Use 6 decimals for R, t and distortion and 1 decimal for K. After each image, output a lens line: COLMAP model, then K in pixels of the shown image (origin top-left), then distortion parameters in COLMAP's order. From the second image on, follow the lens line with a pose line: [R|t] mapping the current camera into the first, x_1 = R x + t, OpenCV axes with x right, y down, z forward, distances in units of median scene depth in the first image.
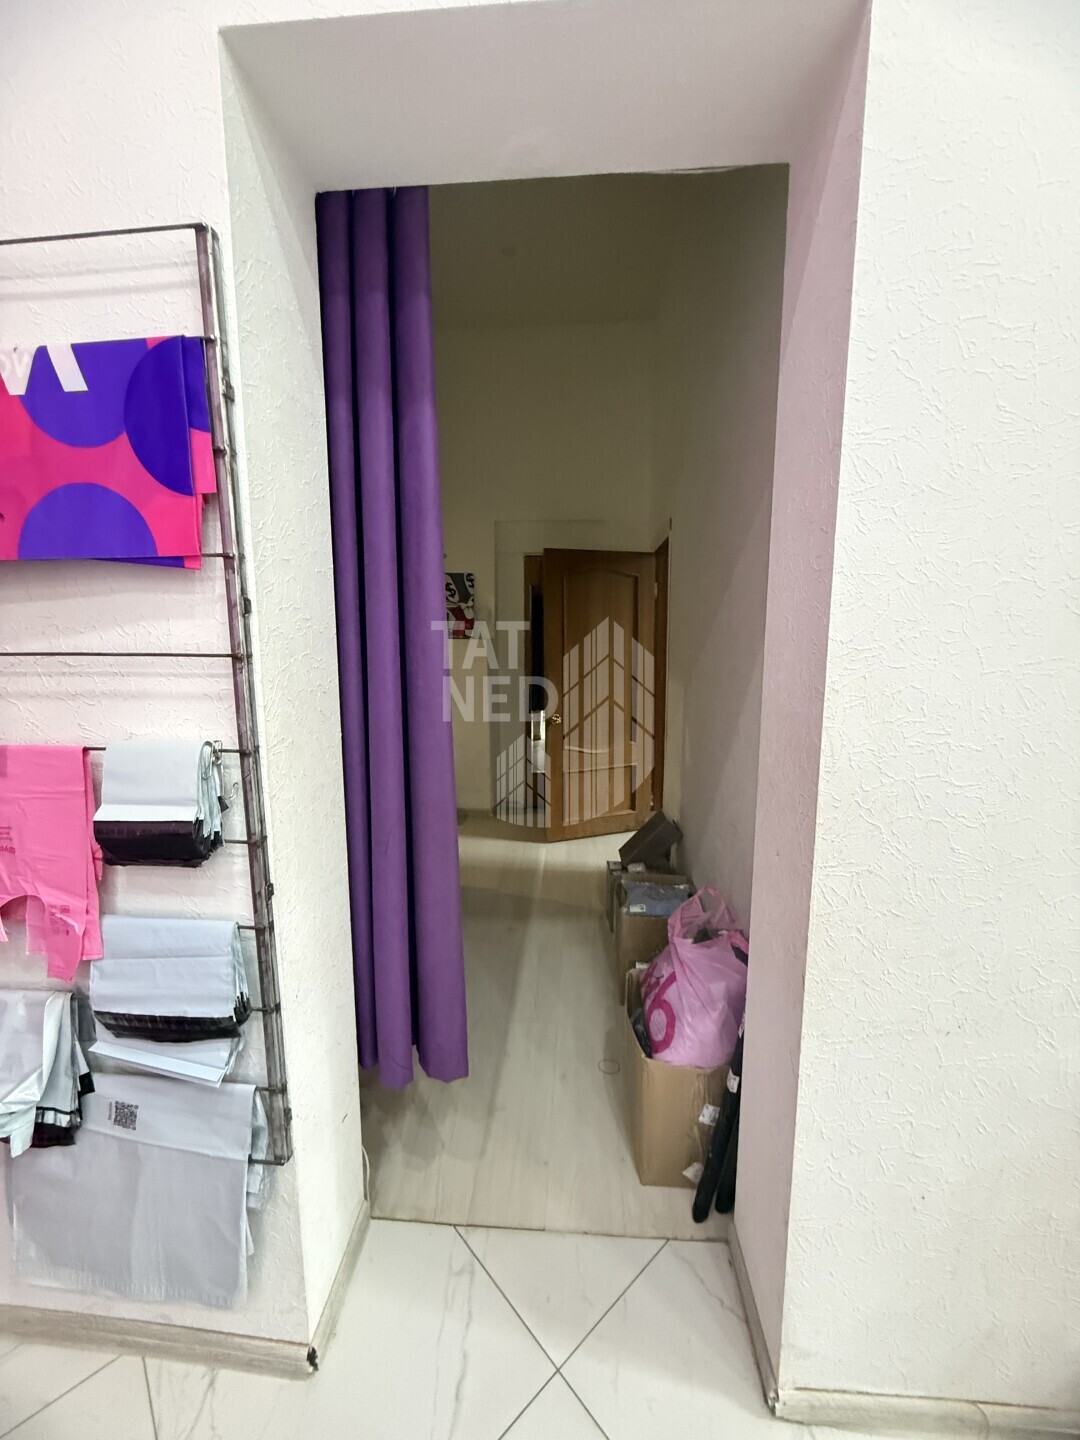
lens RADIAL K [[585.8, 0, 542.1], [0, 585.8, 708.5], [0, 0, 1]] dist [0.000590, -0.000086]
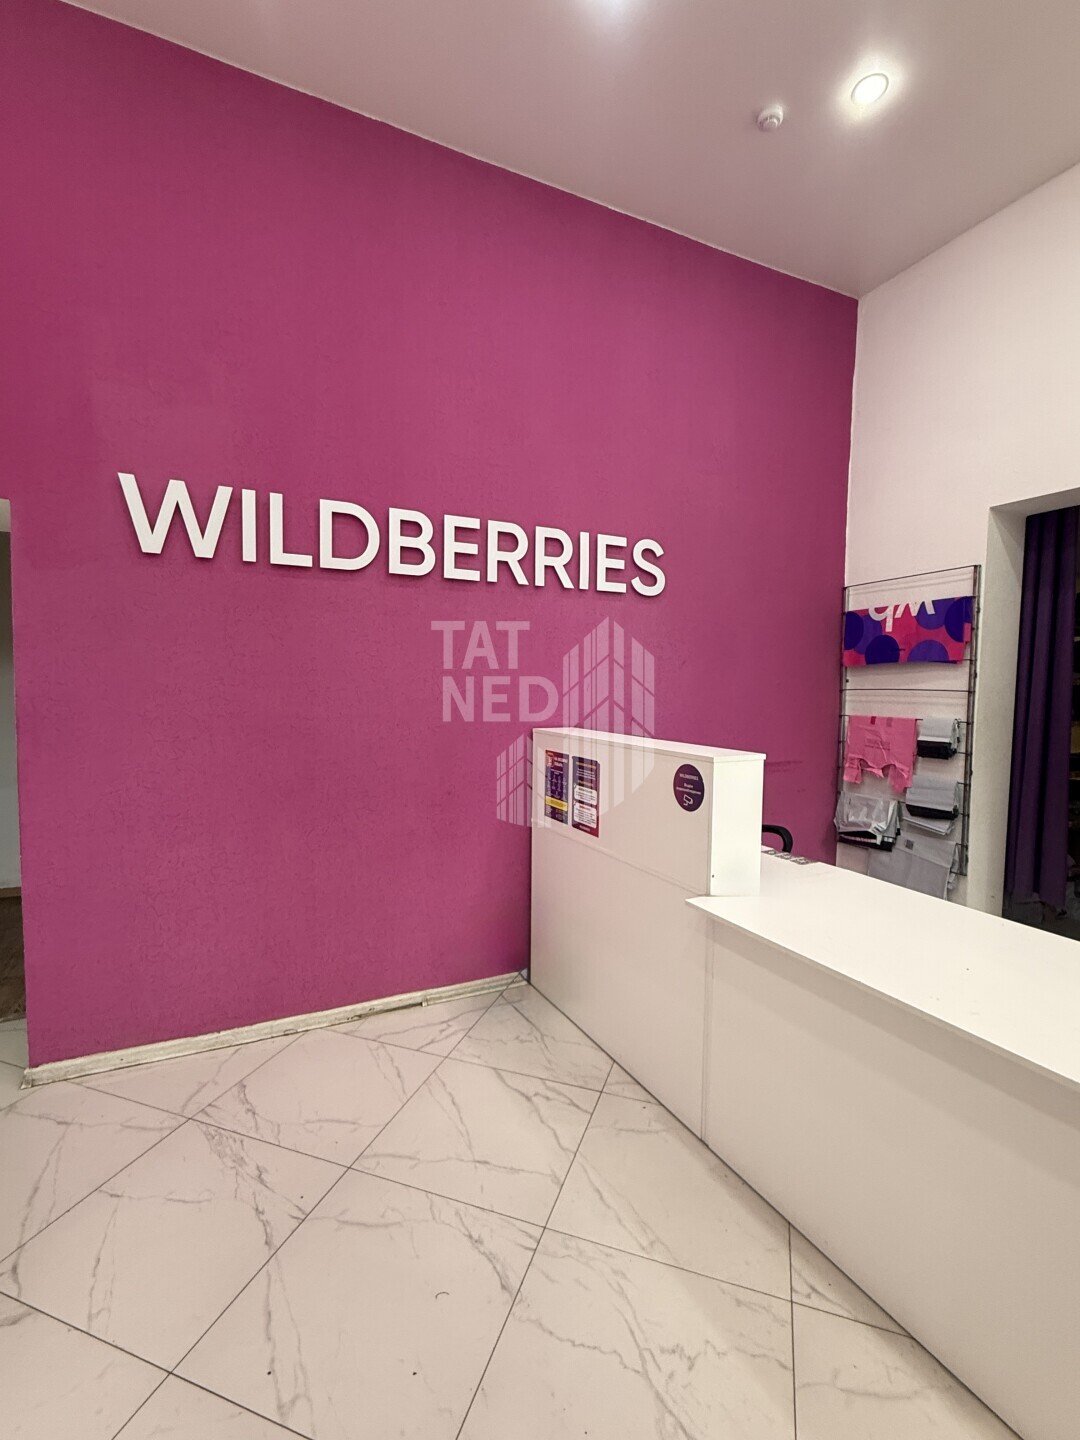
lens RADIAL K [[661.8, 0, 545.4], [0, 661.8, 717.8], [0, 0, 1]] dist [-0.000867, 0.000288]
pose [[0.495682, 0.056152, -0.866687, 1.351696], [-0.148756, 0.988650, -0.021024, 0.438317], [0.855670, 0.139346, 0.498409, -2.543940]]
